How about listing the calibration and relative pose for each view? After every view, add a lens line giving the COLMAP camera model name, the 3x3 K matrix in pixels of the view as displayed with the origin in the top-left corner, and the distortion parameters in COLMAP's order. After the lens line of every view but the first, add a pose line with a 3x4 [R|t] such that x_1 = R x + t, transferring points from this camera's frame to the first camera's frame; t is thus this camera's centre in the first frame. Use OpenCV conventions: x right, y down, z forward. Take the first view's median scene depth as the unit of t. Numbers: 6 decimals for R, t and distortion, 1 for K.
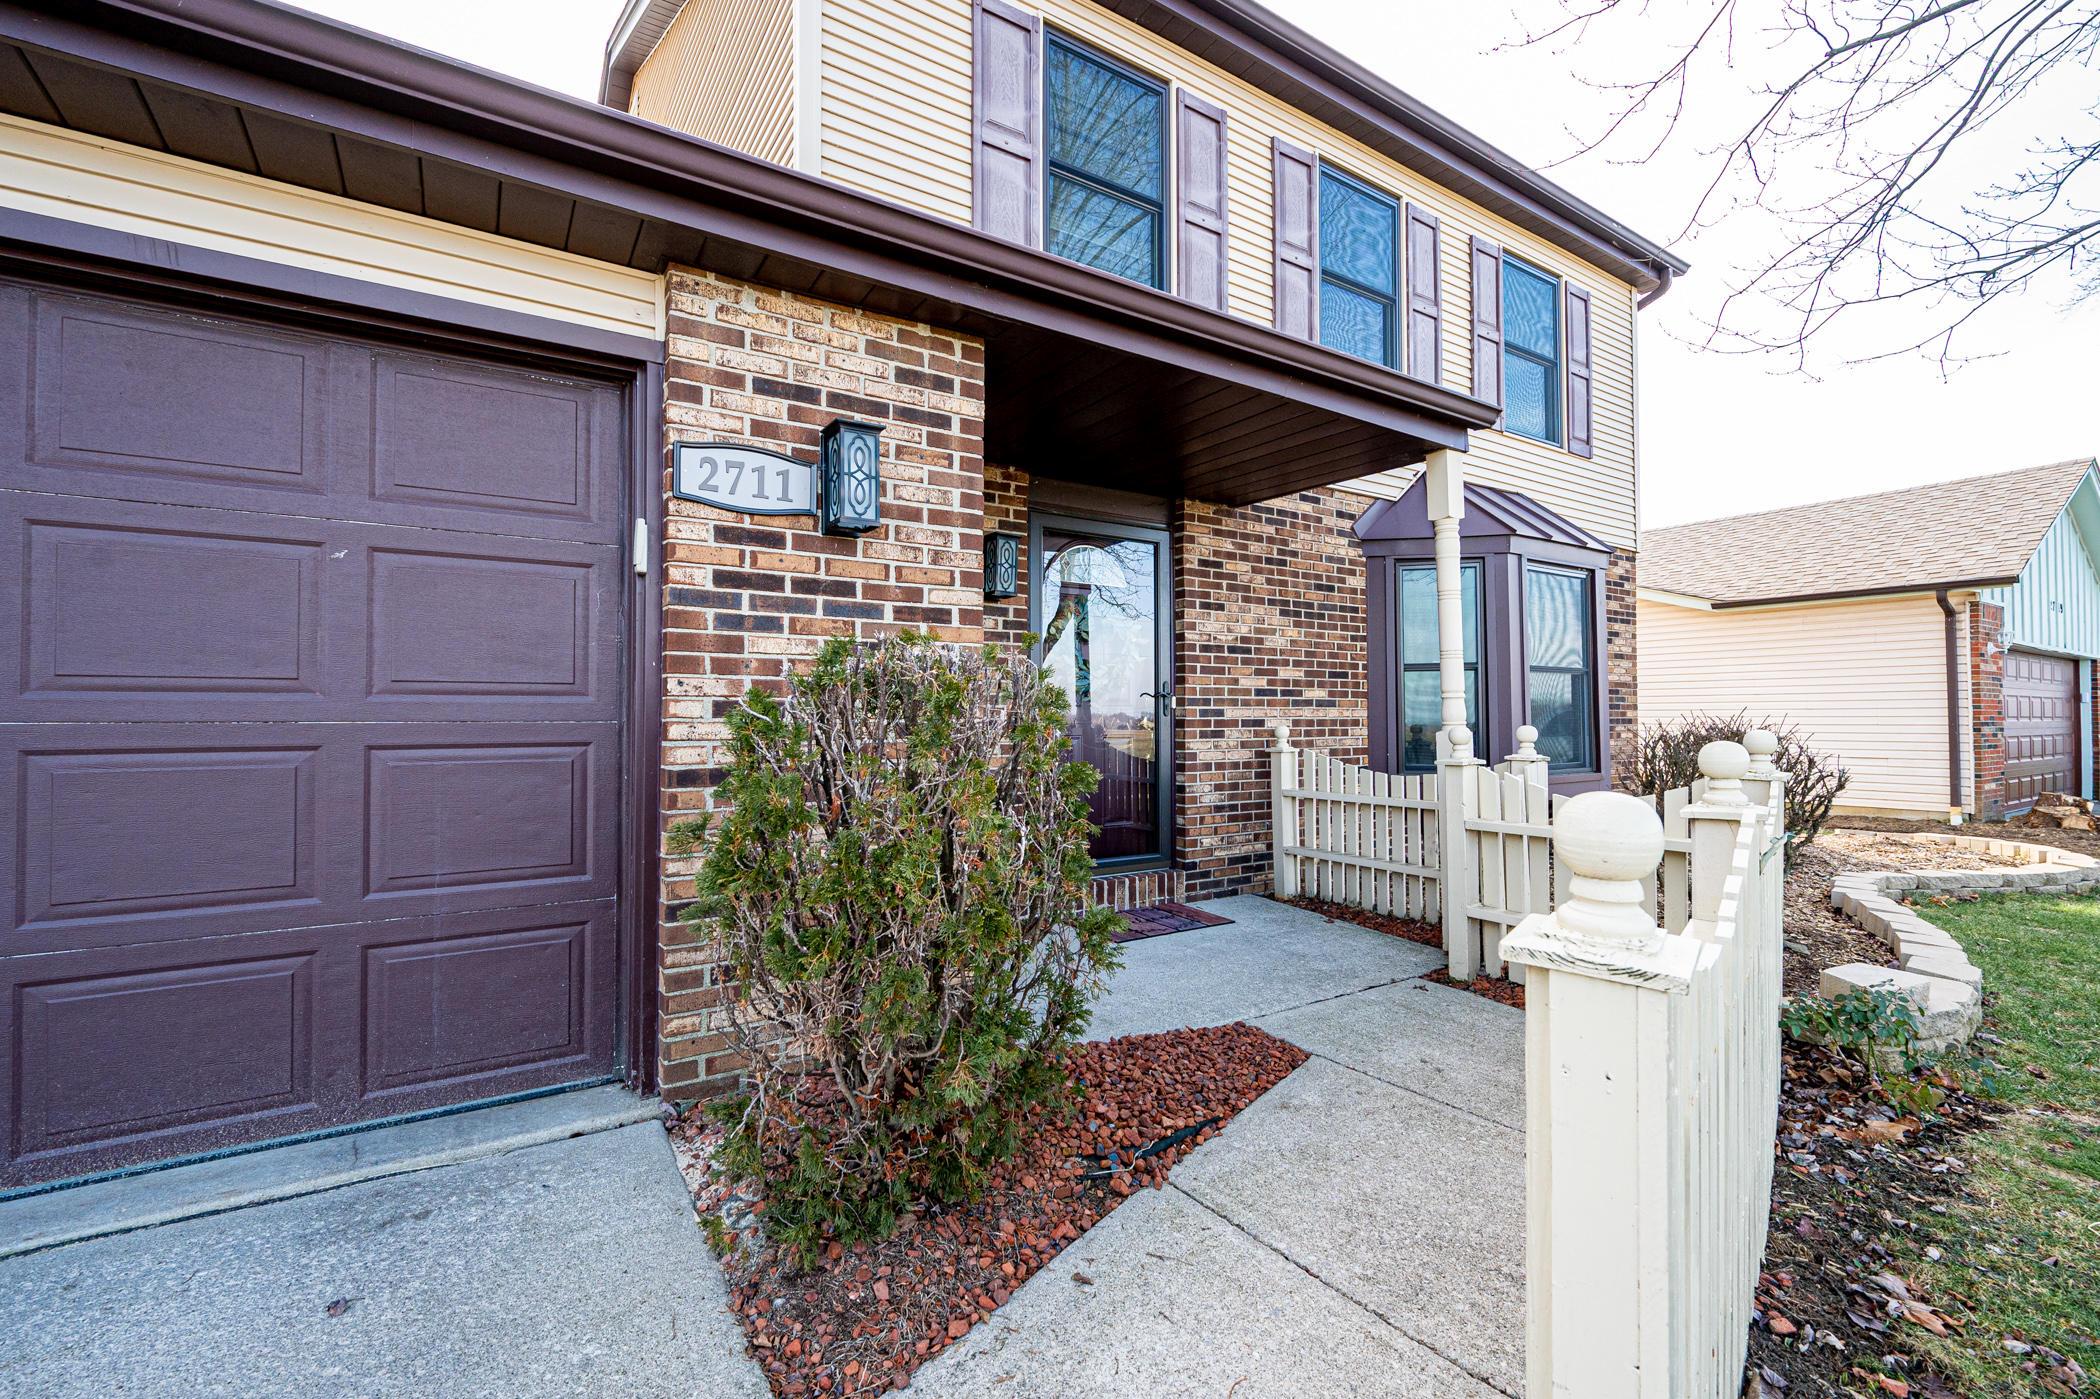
lens RADIAL K [[873.8, 0, 1050.0], [0, 873.8, 699.5], [0, 0, 1]] dist [-0.000753, -0.000122]
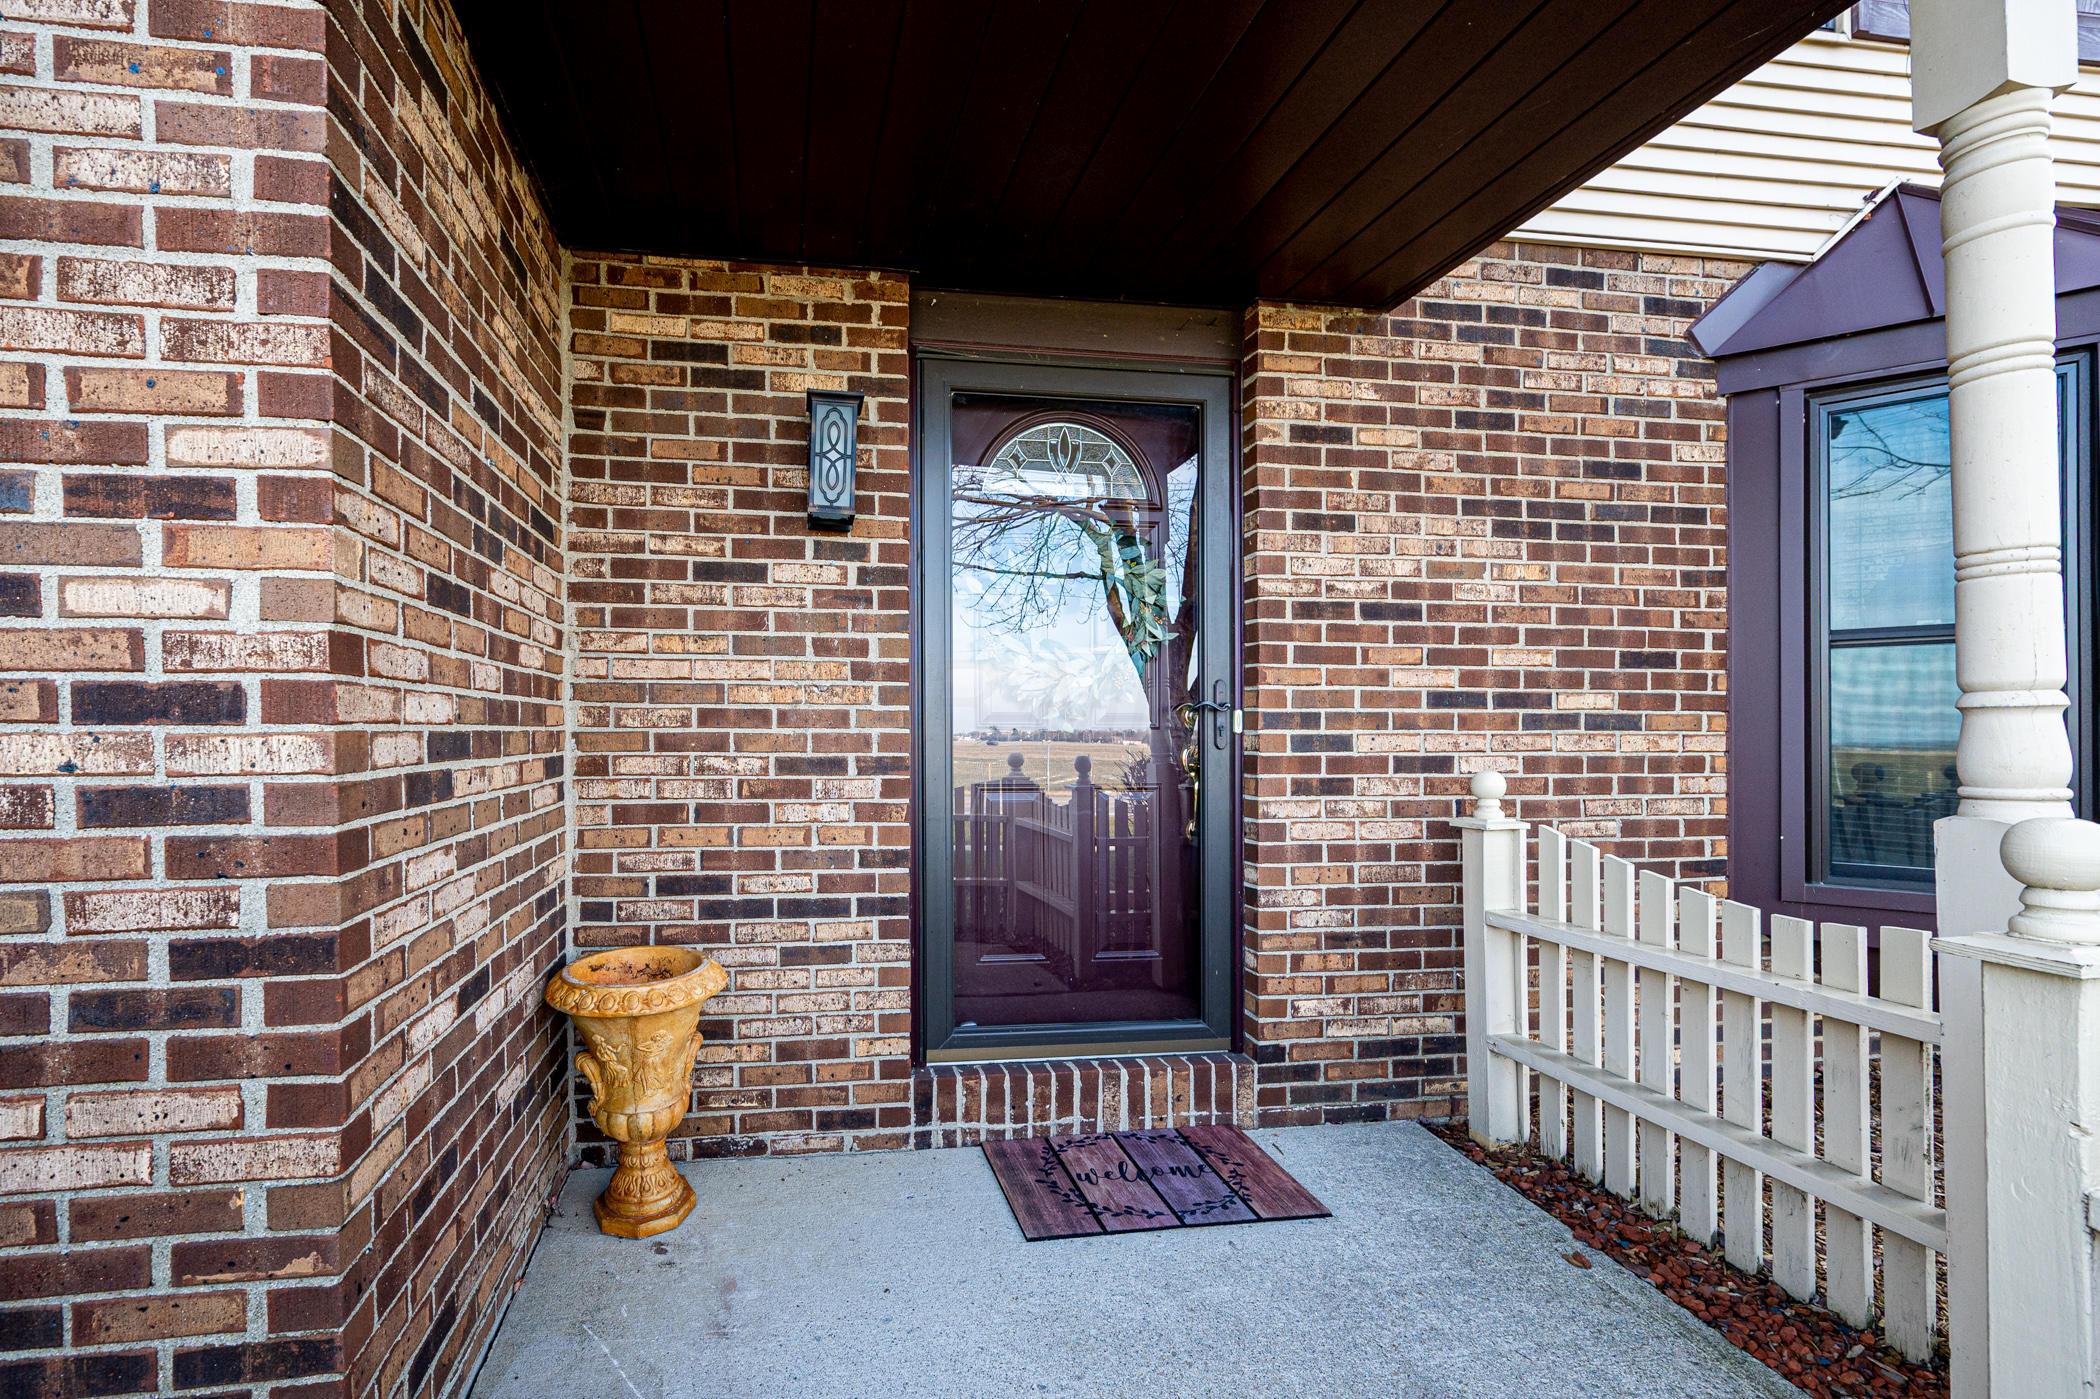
lens RADIAL K [[933.8, 0, 964.2], [0, 933.8, 735.7], [0, 0, 1]] dist [-0.000440, -0.000053]
pose [[0.929715, 0.002893, -0.368270, 0.189348], [0.005565, 0.999745, 0.021903, -0.001128], [0.368239, -0.022413, 0.929461, 0.440430]]
